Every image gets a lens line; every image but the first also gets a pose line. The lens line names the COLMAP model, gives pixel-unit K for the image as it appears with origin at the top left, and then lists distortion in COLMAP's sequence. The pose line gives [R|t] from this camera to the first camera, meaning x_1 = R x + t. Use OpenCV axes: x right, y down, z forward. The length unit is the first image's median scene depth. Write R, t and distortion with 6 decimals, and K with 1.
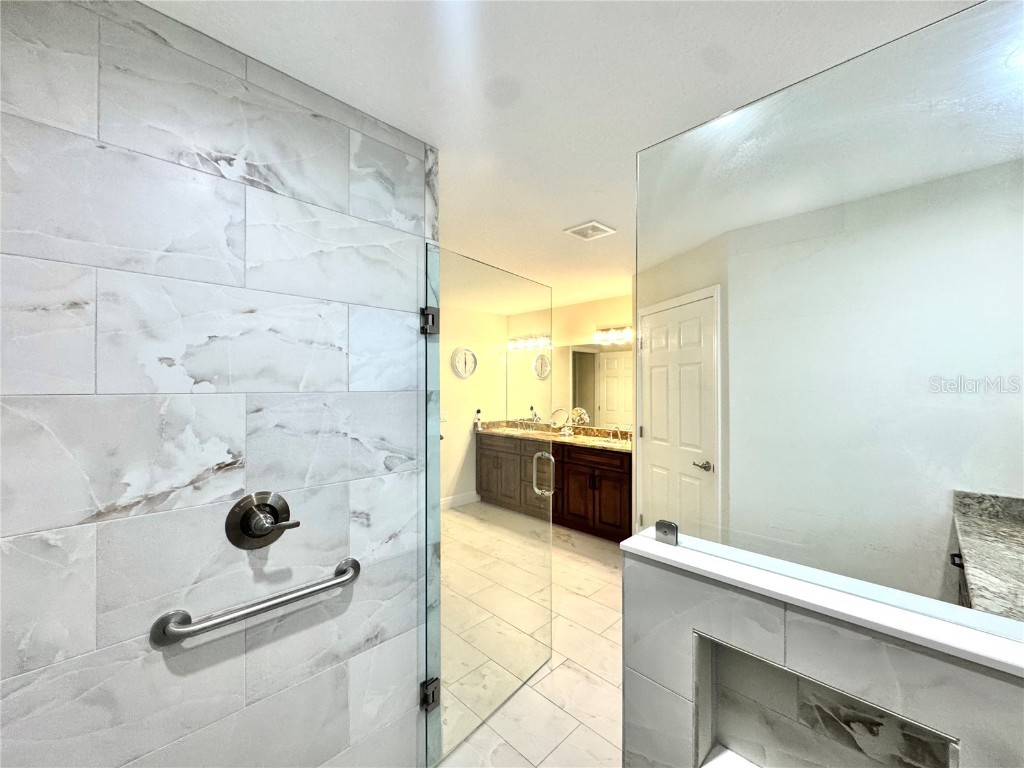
lens RADIAL K [[419.3, 0, 513.4], [0, 419.3, 389.5], [0, 0, 1]] dist [-0.002308, -0.000140]
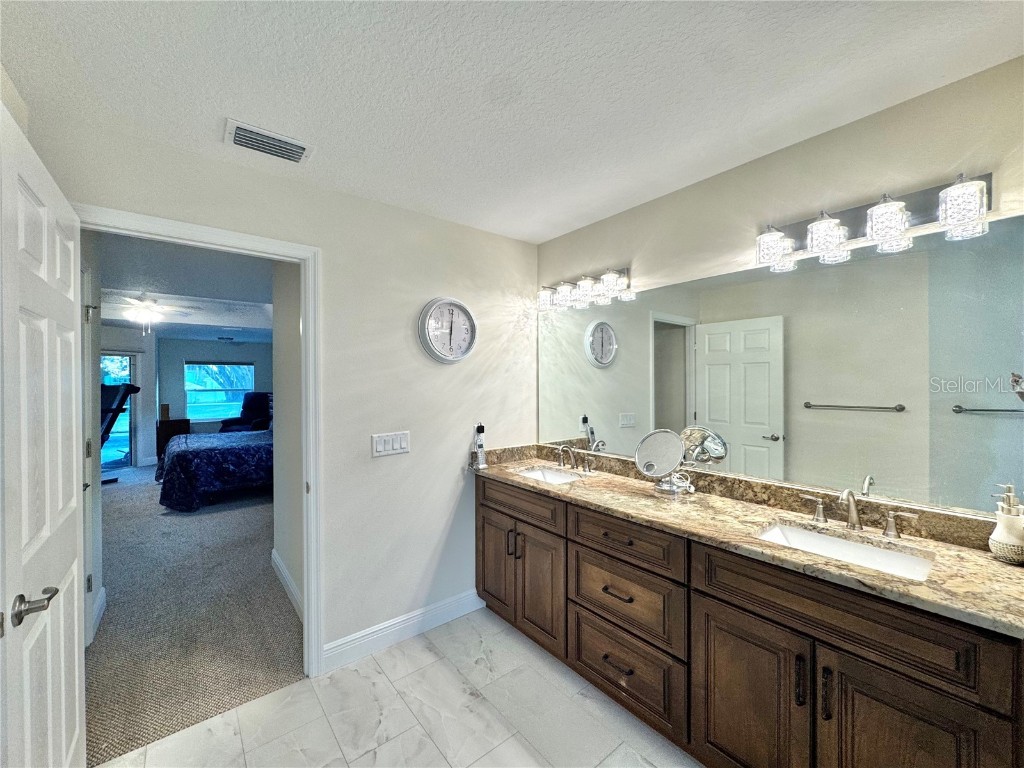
lens RADIAL K [[419.3, 0, 513.4], [0, 419.3, 389.5], [0, 0, 1]] dist [-0.002308, -0.000140]
pose [[0.995145, -0.004962, -0.098291, 0.005636], [0.005454, 0.999974, 0.004739, 0.002615], [0.098265, -0.005253, 0.995146, 0.511647]]
